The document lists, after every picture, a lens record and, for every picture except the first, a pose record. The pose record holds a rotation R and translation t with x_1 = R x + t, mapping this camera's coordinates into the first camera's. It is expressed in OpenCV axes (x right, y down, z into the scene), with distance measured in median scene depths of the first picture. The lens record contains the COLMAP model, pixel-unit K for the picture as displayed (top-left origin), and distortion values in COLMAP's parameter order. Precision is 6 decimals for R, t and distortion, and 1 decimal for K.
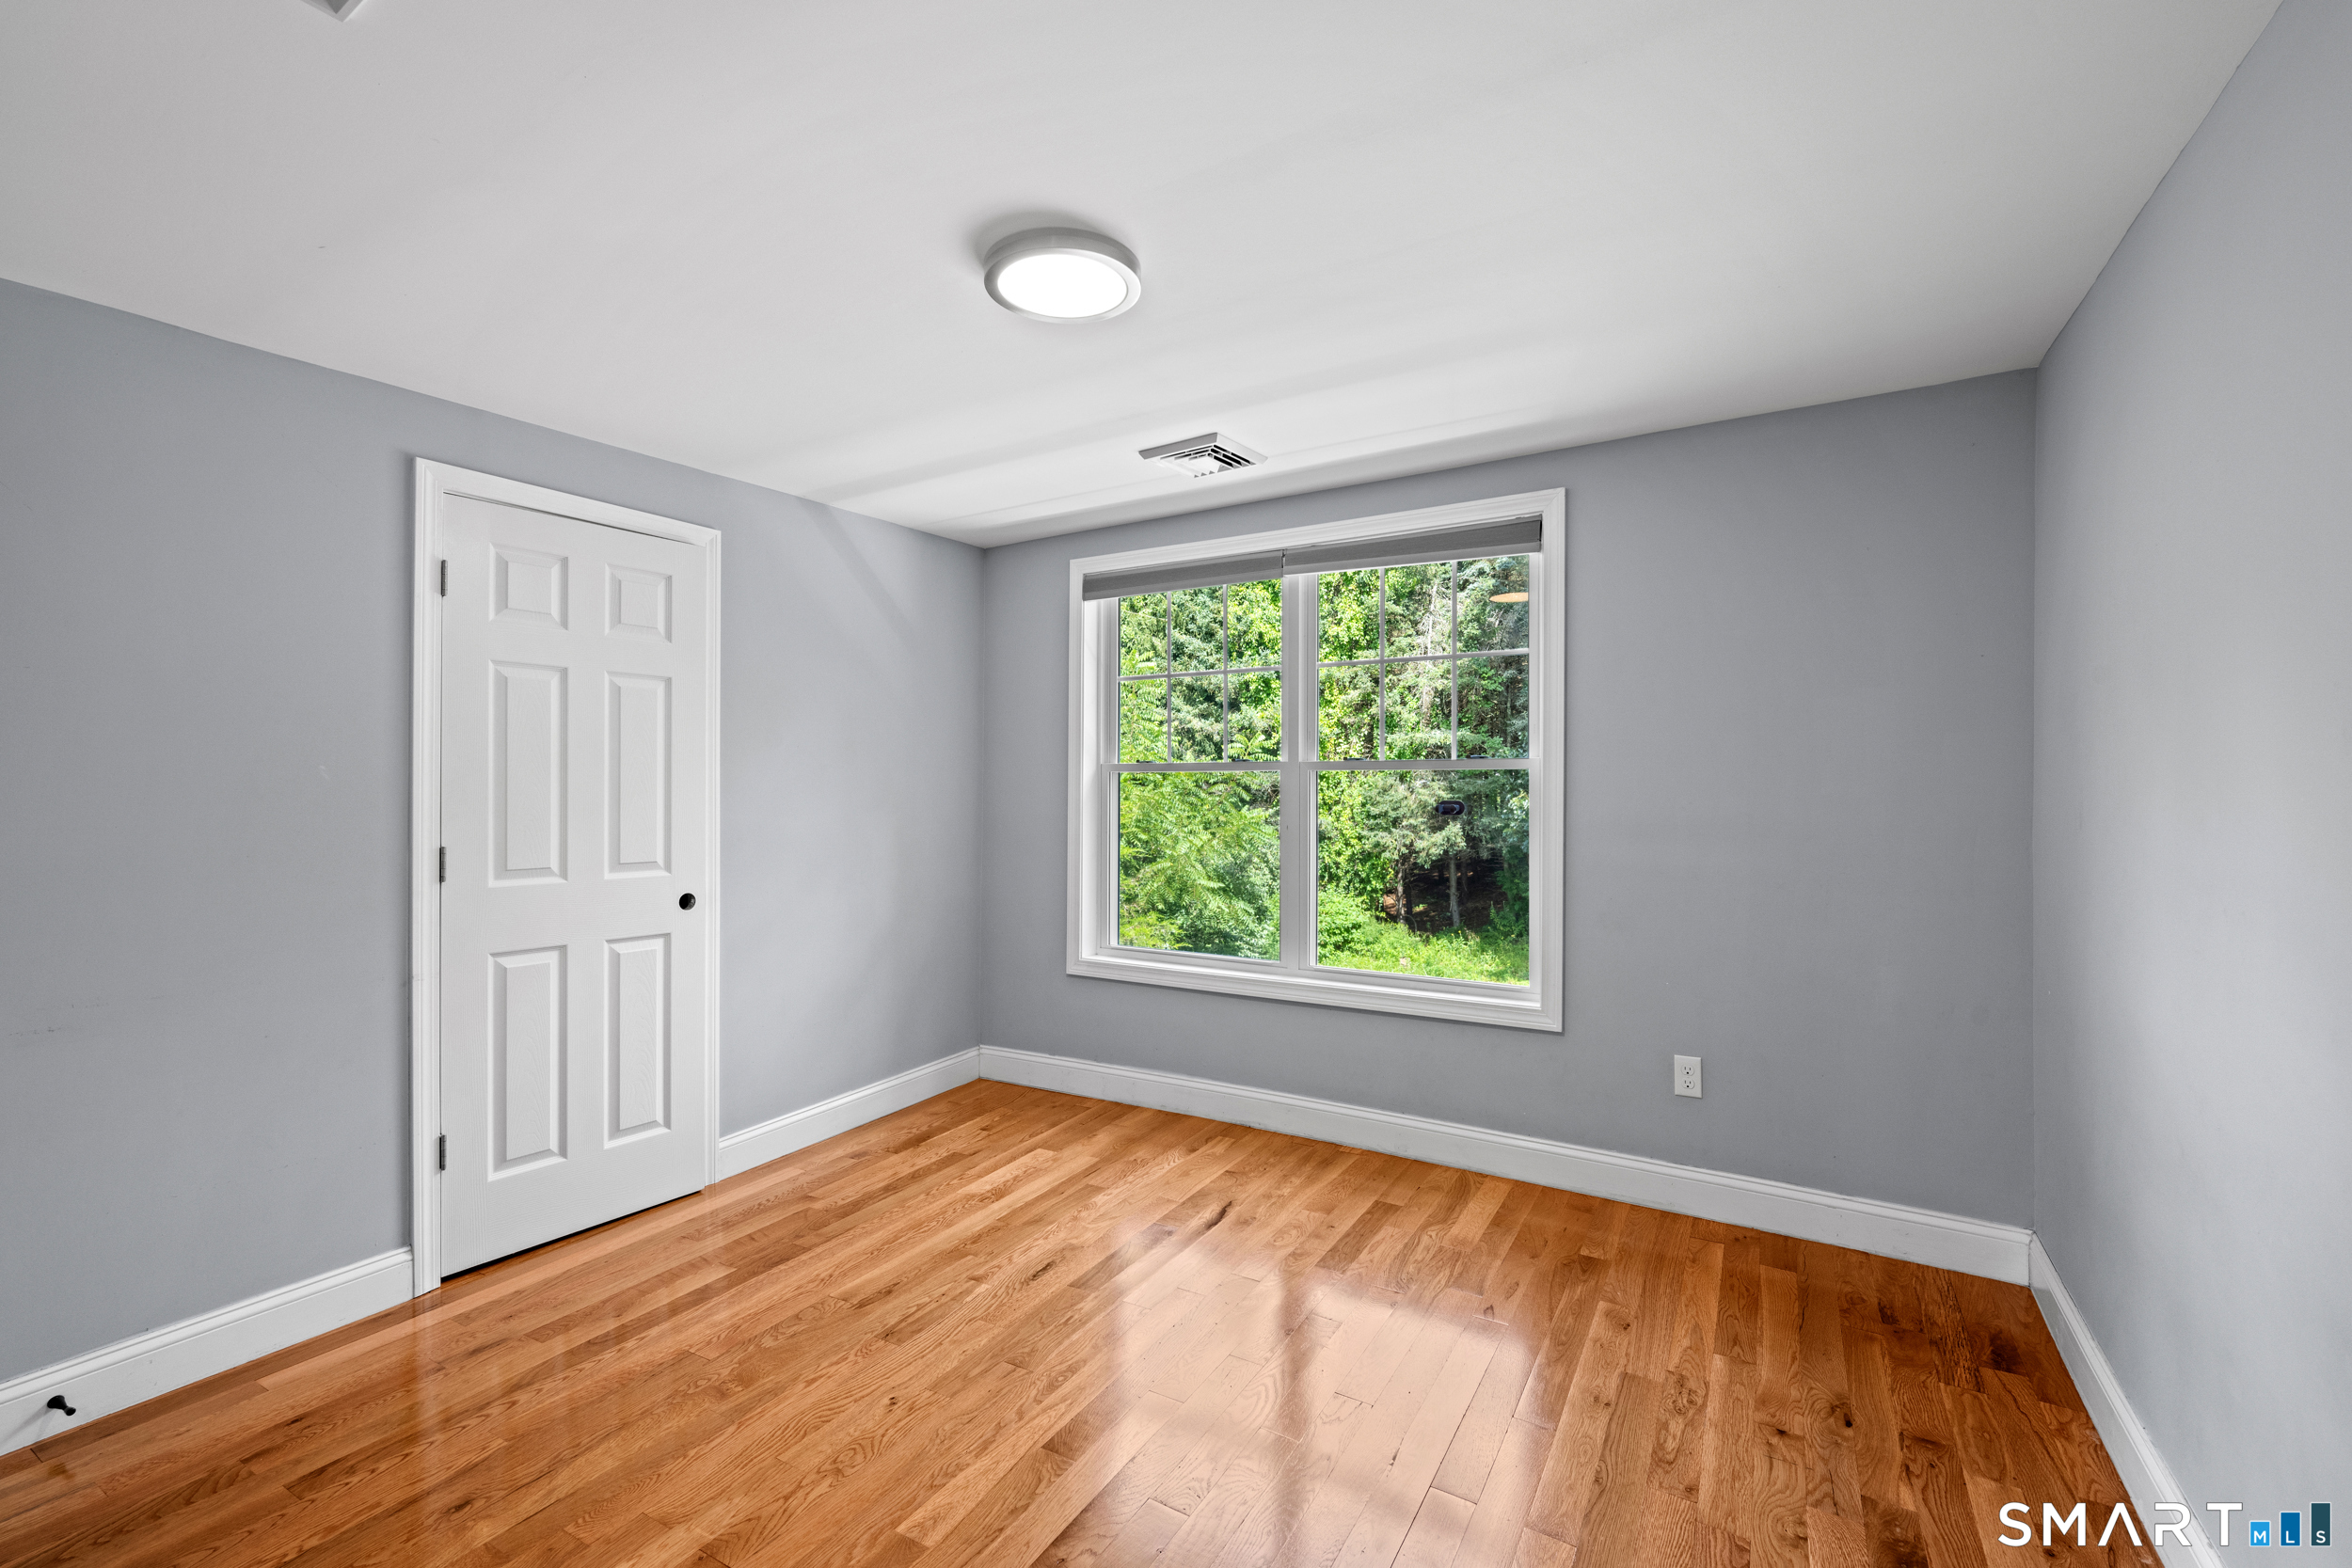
lens RADIAL K [[1024.5, 0, 1189.0], [0, 1024.5, 776.9], [0, 0, 1]] dist [-0.001557, -0.000115]
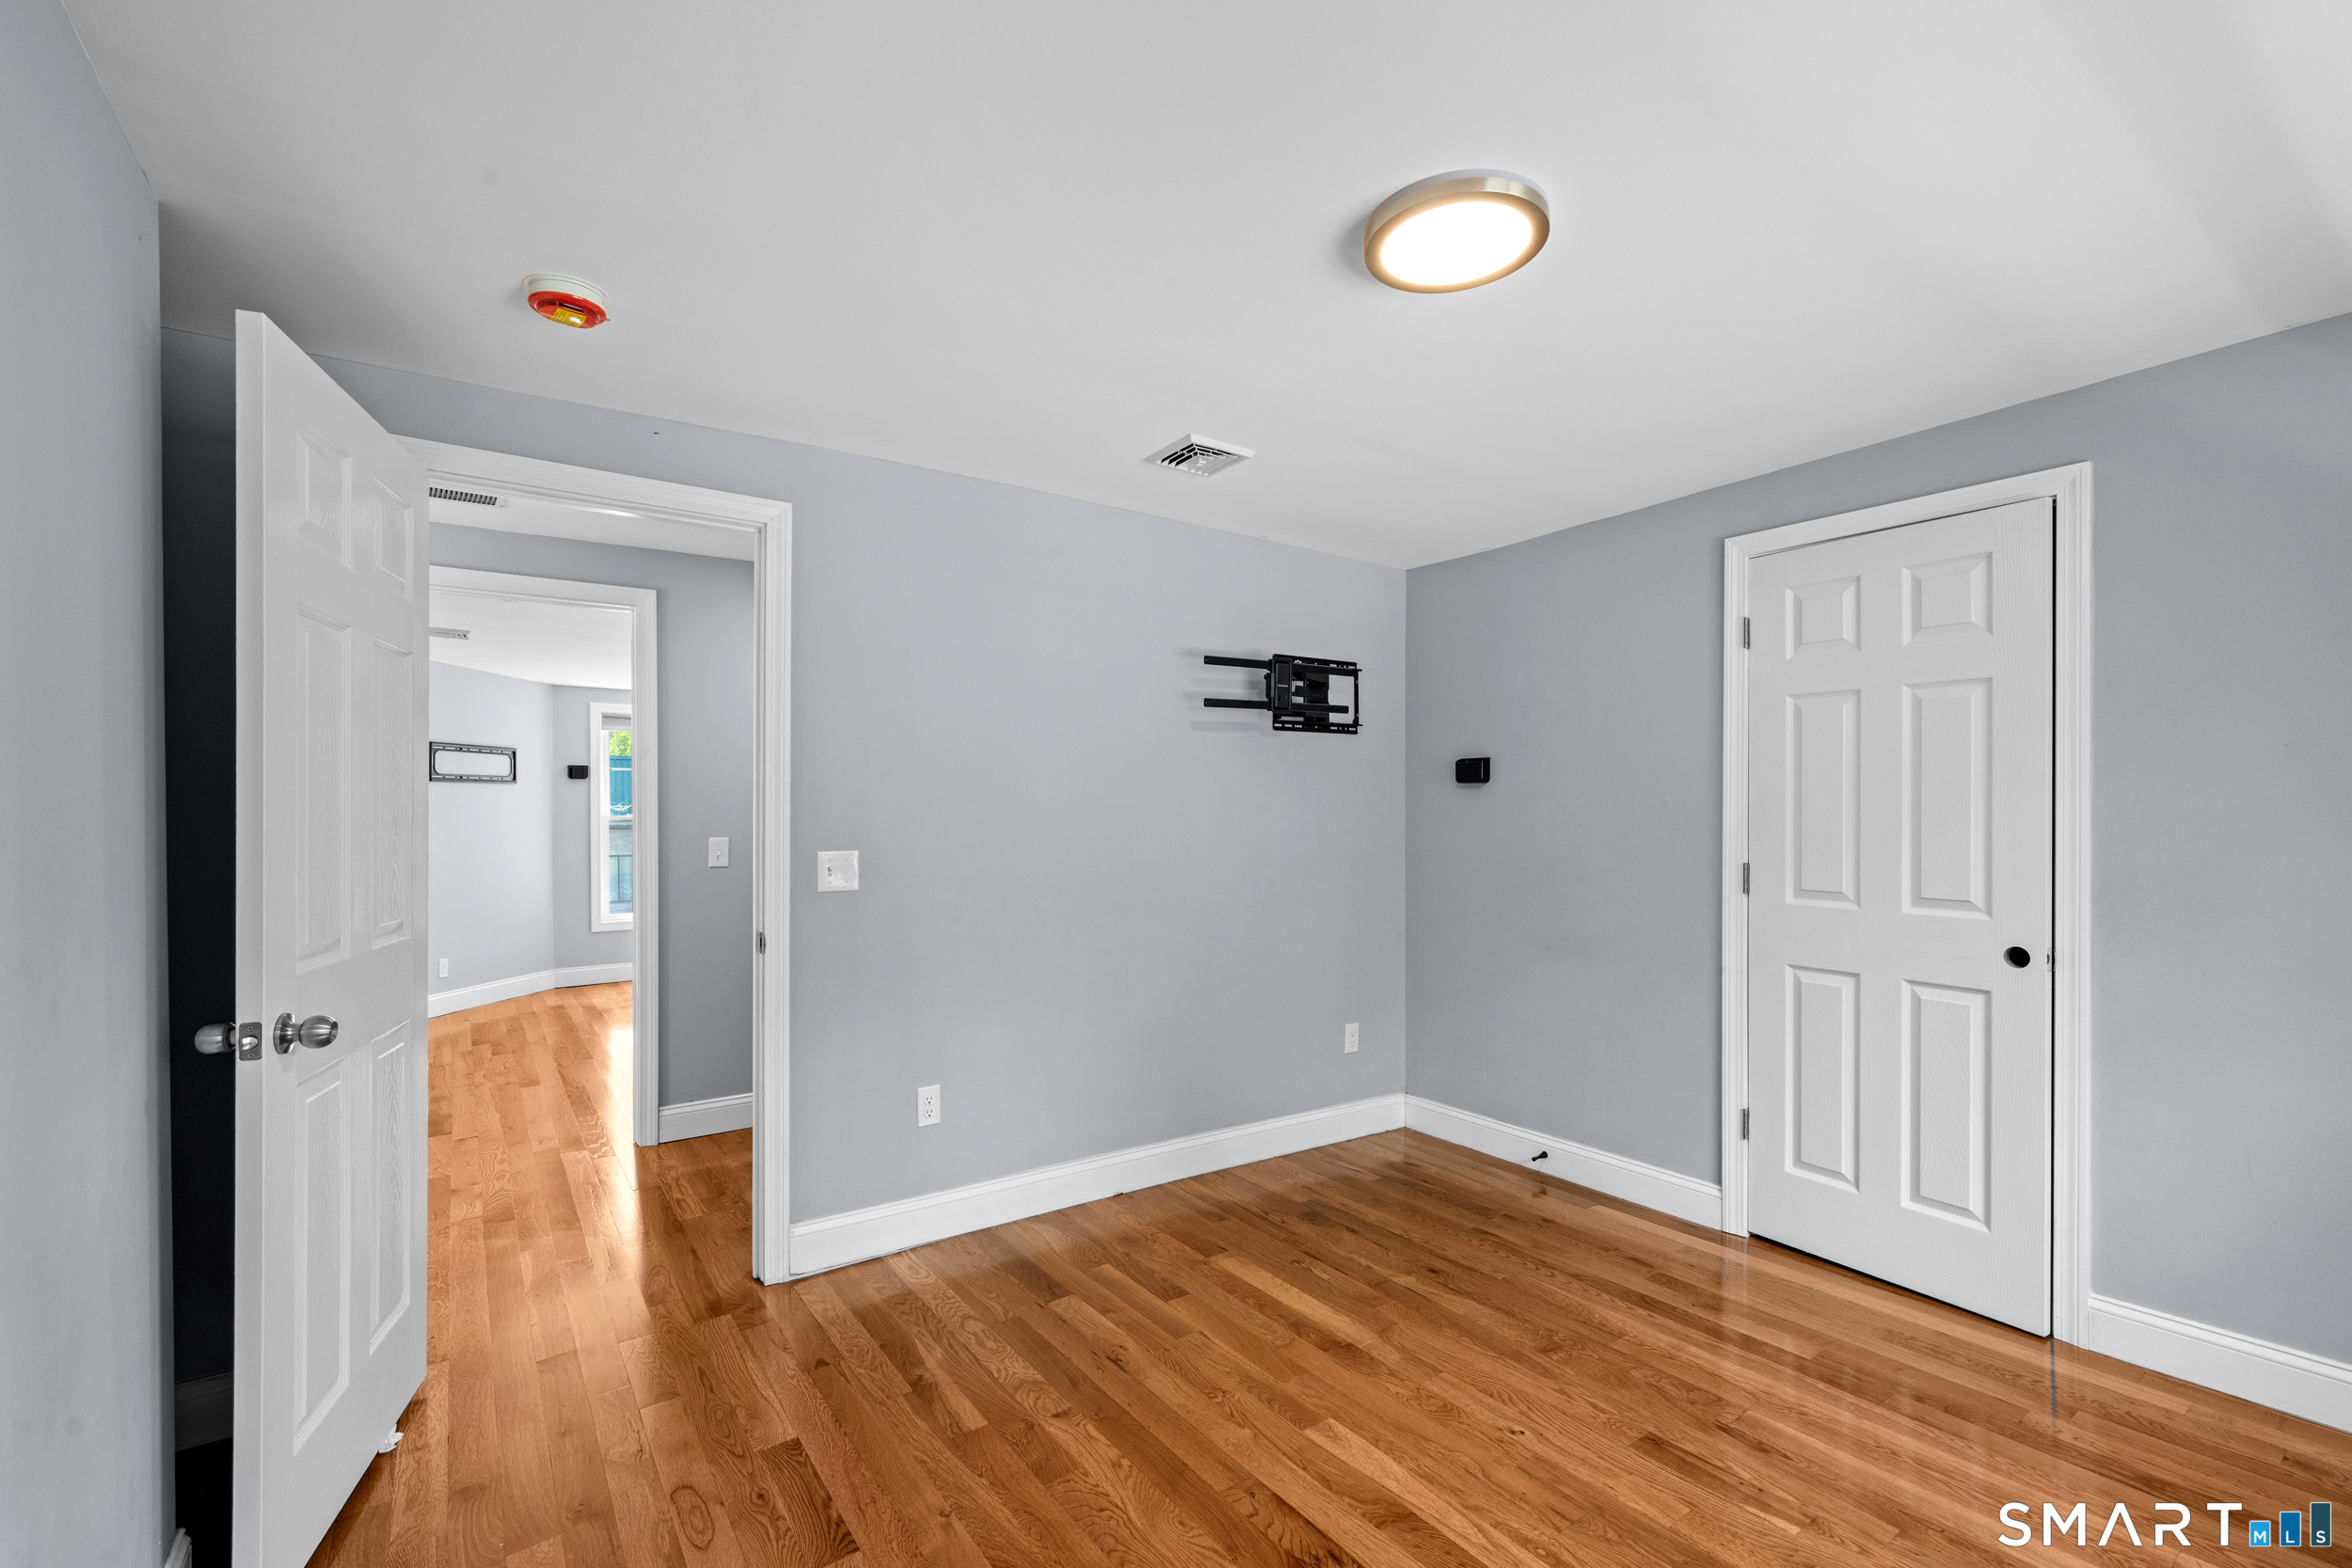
lens RADIAL K [[1024.5, 0, 1175.9], [0, 1024.5, 800.5], [0, 0, 1]] dist [-0.001557, -0.000115]
pose [[-0.424730, -0.003776, -0.905312, 0.649251], [0.012217, 0.999876, -0.009902, 0.000646], [0.905238, -0.015266, -0.424632, 0.971897]]
